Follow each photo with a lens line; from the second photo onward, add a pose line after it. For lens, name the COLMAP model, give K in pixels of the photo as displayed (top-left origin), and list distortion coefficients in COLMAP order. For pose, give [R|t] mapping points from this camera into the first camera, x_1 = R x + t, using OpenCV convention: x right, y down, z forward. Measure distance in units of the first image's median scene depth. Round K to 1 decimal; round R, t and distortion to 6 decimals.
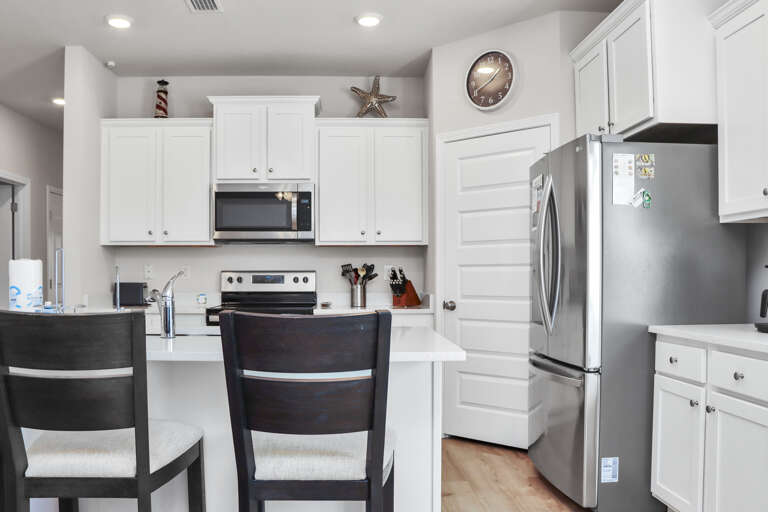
lens RADIAL K [[655.6, 0, 375.9], [0, 655.6, 290.2], [0, 0, 1]] dist [-0.166398, 0.102765]
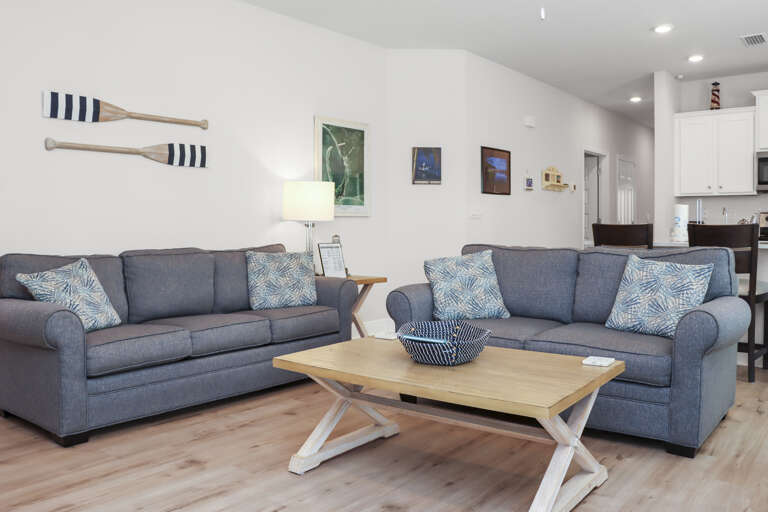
lens RADIAL K [[639.5, 0, 384.6], [0, 639.5, 247.2], [0, 0, 1]] dist [-0.160553, 0.147120]
pose [[0.748193, 0.028512, -0.662869, 0.051402], [-0.016194, 0.999563, 0.024715, 0.032132], [0.663284, -0.007757, 0.748328, -0.667316]]
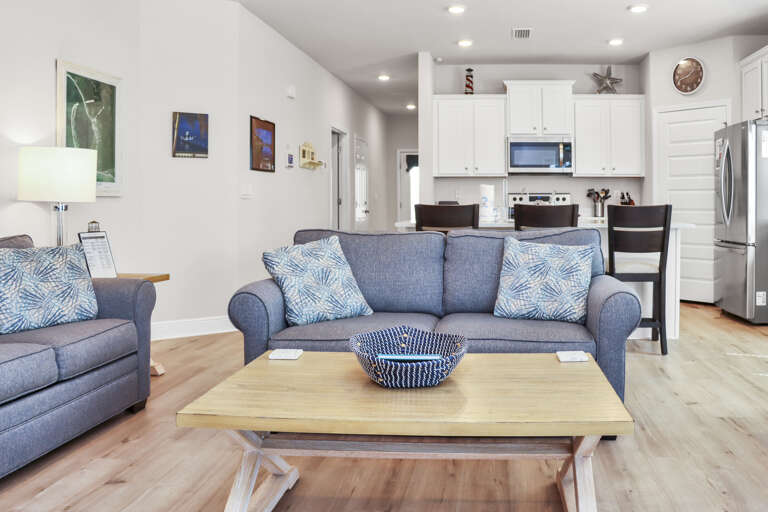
lens RADIAL K [[656.6, 0, 465.3], [0, 656.6, 213.9], [0, 0, 1]] dist [-0.155914, 0.095818]
pose [[0.994398, 0.004639, -0.105600, -0.206189], [-0.005087, 0.999979, -0.003969, 0.031530], [0.105579, 0.004484, 0.994401, -0.656822]]
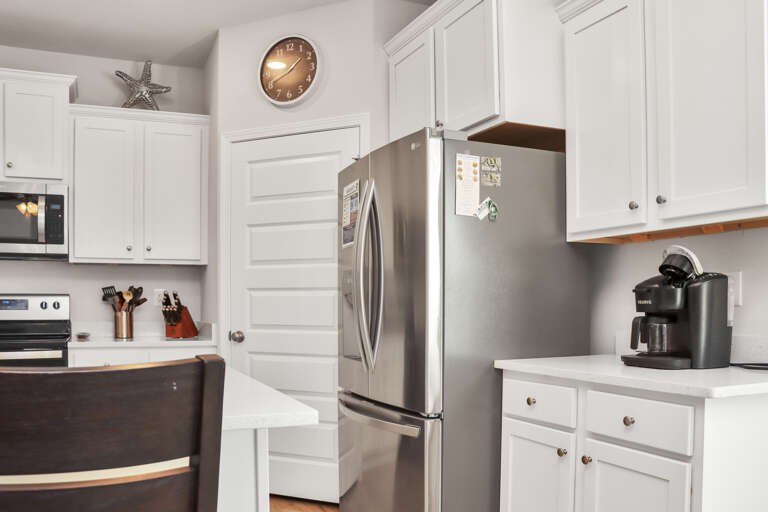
lens RADIAL K [[648.7, 0, 342.2], [0, 648.7, 334.0], [0, 0, 1]] dist [-0.119151, 0.006172]
pose [[0.948853, -0.008722, 0.315598, -0.022656], [0.000461, 0.999656, 0.026240, -0.001026], [-0.315718, -0.024752, 0.948530, 0.168552]]
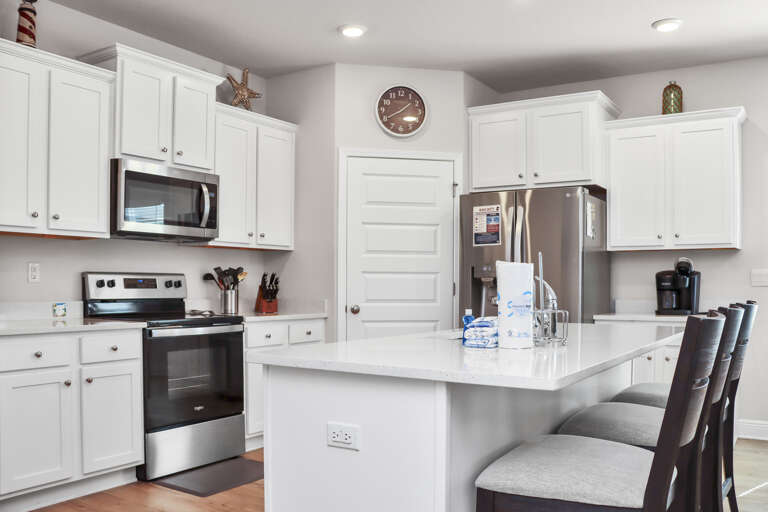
lens RADIAL K [[655.6, 0, 375.9], [0, 655.6, 290.2], [0, 0, 1]] dist [-0.166398, 0.102765]
pose [[0.582002, -0.002260, 0.813184, -0.765051], [0.007513, 0.999968, -0.002597, -0.004989], [-0.813153, 0.007621, 0.582001, 0.357767]]
